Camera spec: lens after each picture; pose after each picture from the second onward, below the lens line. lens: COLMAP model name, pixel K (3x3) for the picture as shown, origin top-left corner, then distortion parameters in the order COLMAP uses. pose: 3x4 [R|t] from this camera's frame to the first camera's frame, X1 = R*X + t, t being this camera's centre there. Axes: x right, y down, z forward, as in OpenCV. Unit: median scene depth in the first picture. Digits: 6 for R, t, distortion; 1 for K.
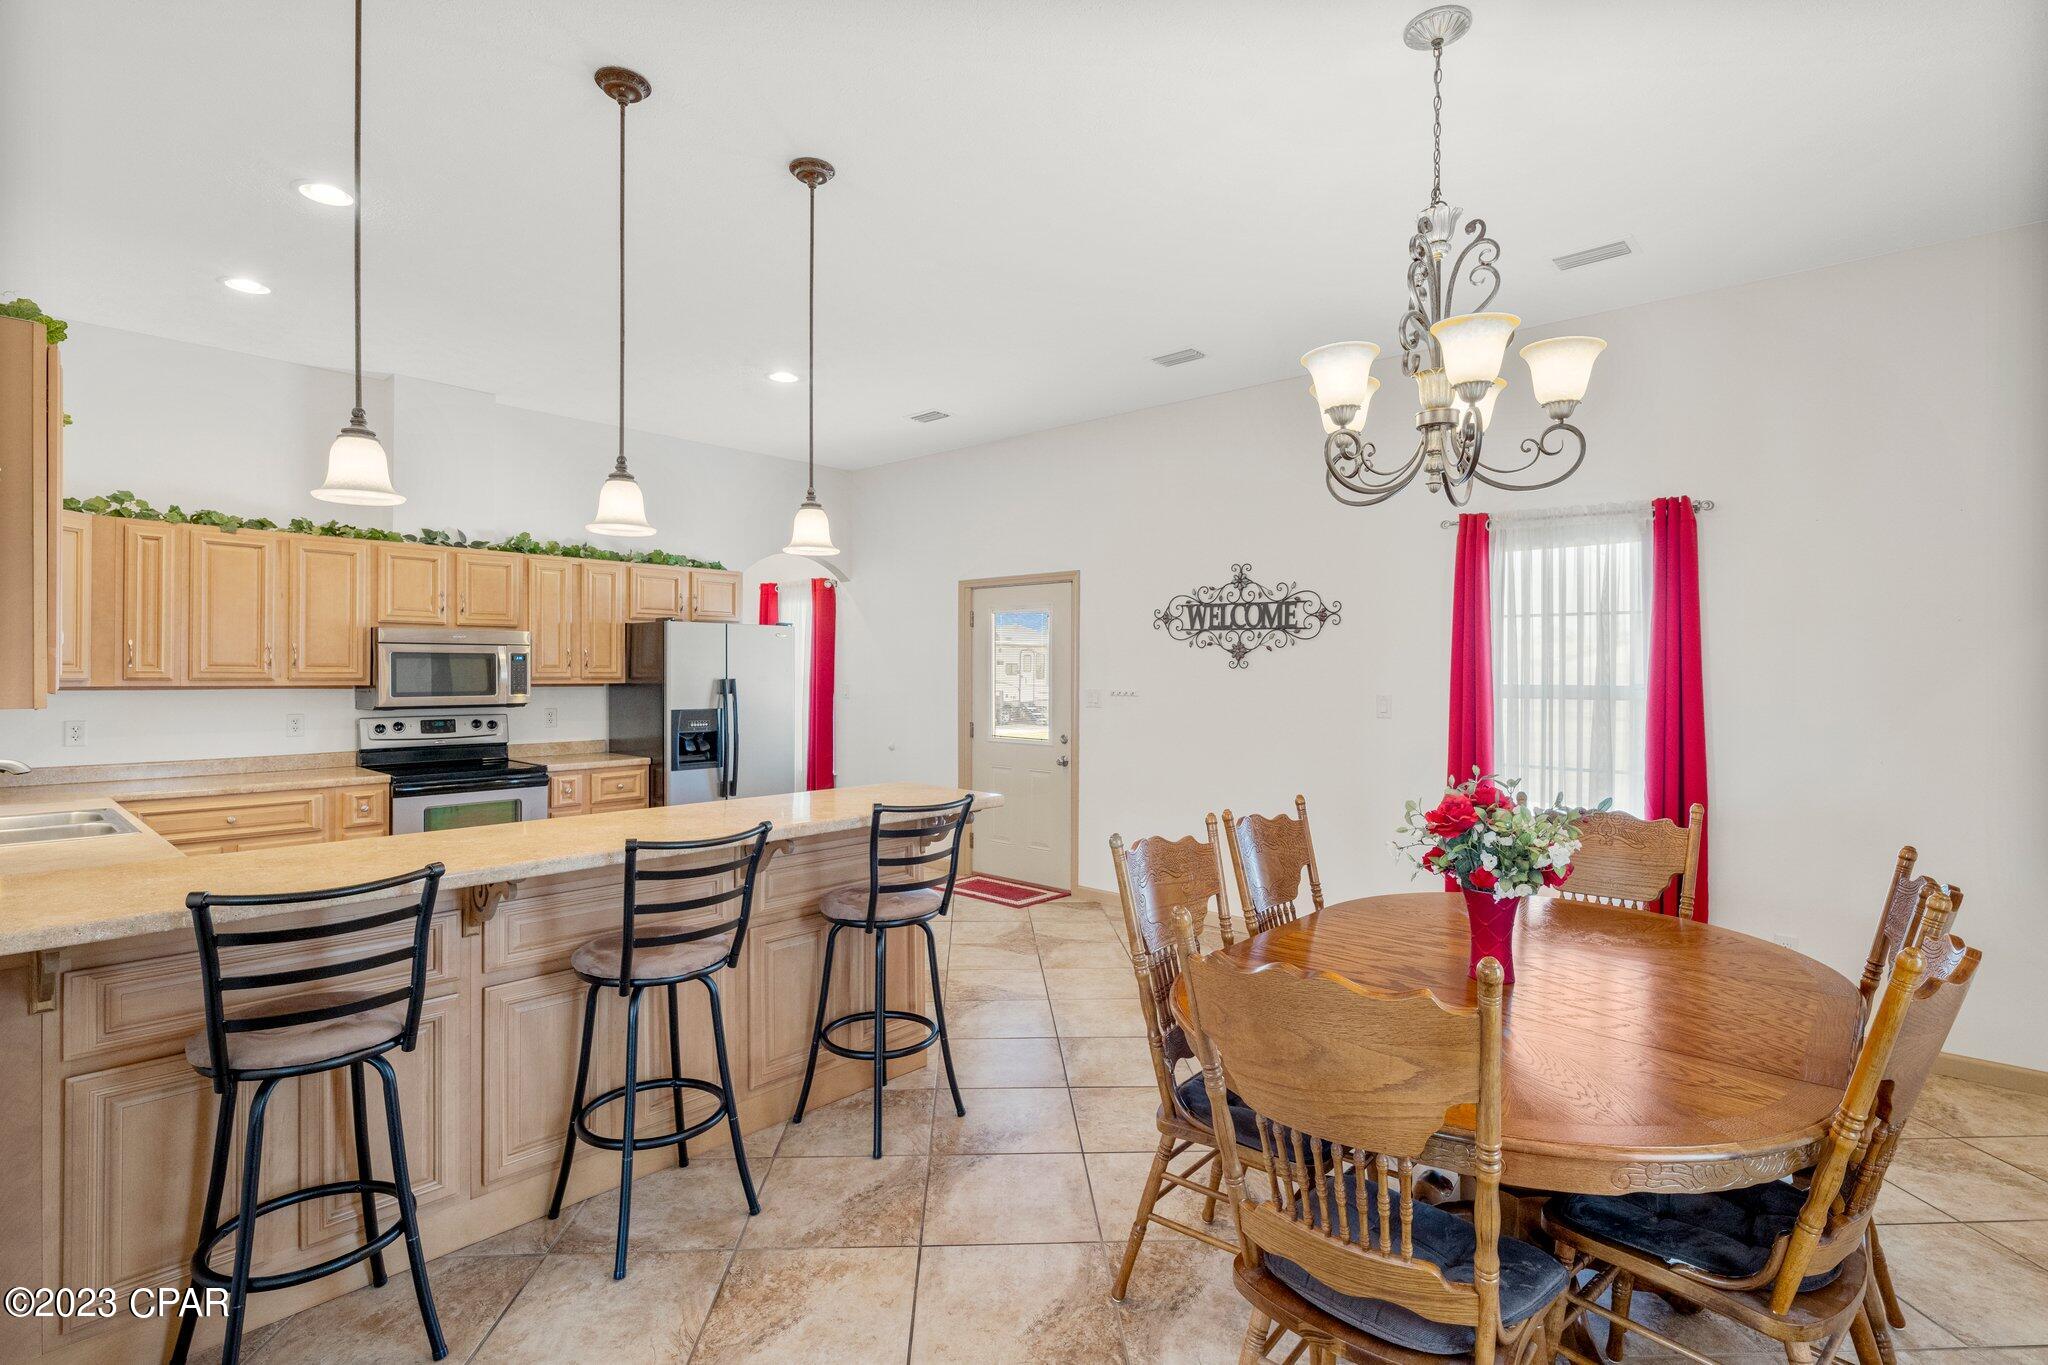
lens RADIAL K [[991.5, 0, 1024.0], [0, 991.5, 682.5], [0, 0, 1]] dist [0.000843, 0.000032]
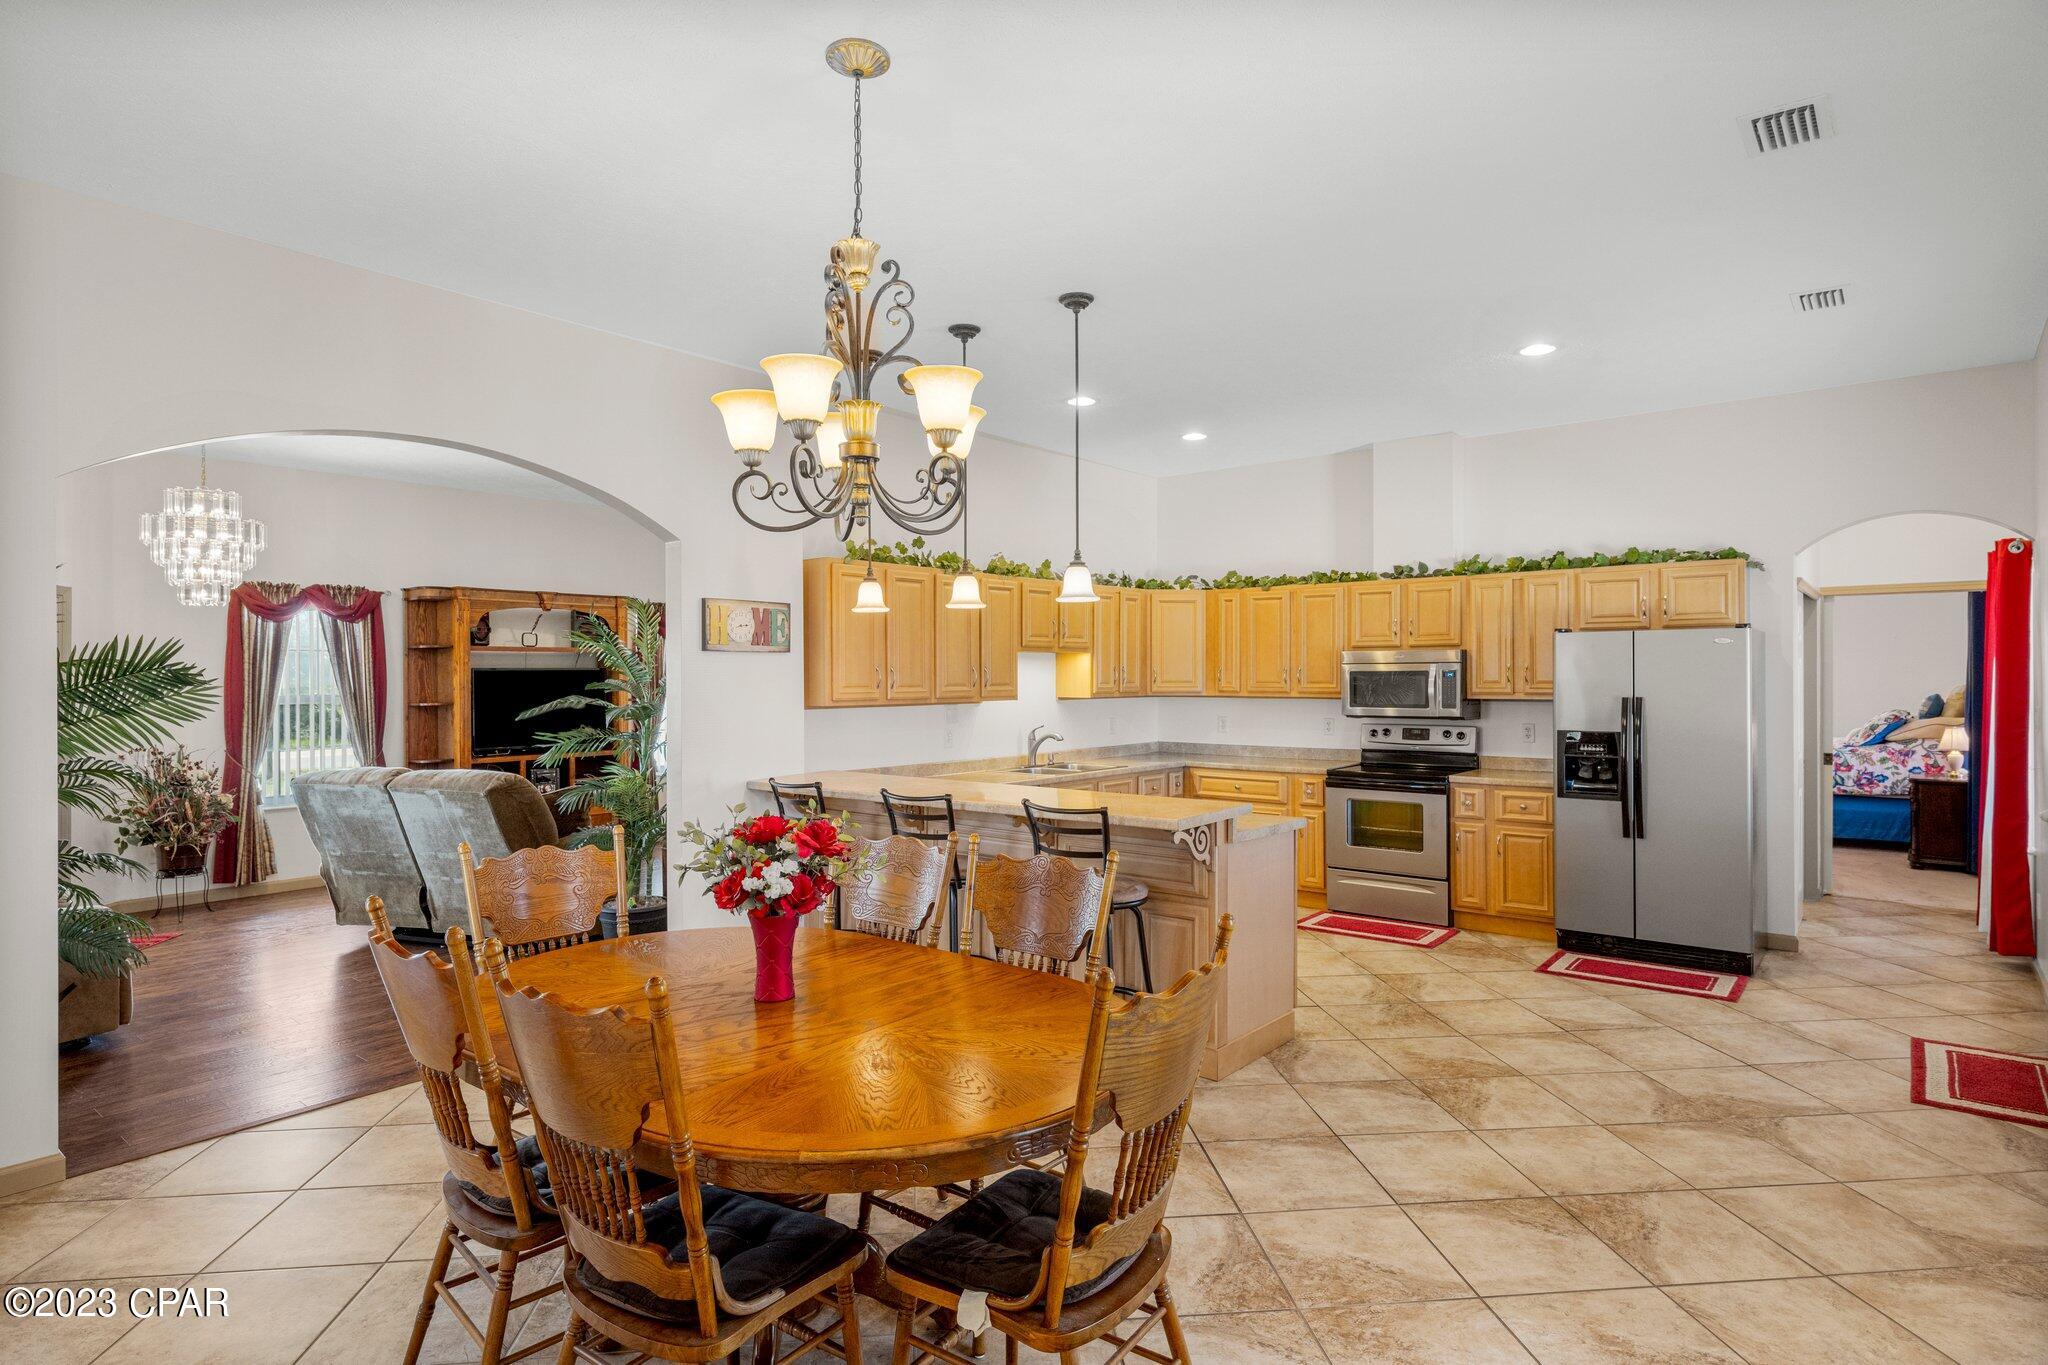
lens RADIAL K [[1094.8, 0, 1024.0], [0, 1094.8, 682.5], [0, 0, 1]] dist [-0.001675, -0.000253]
pose [[0.043149, 0.004170, -0.999060, 0.693292], [-0.006351, 0.999972, 0.003900, -0.018717], [0.999048, 0.006177, 0.043174, 0.512698]]
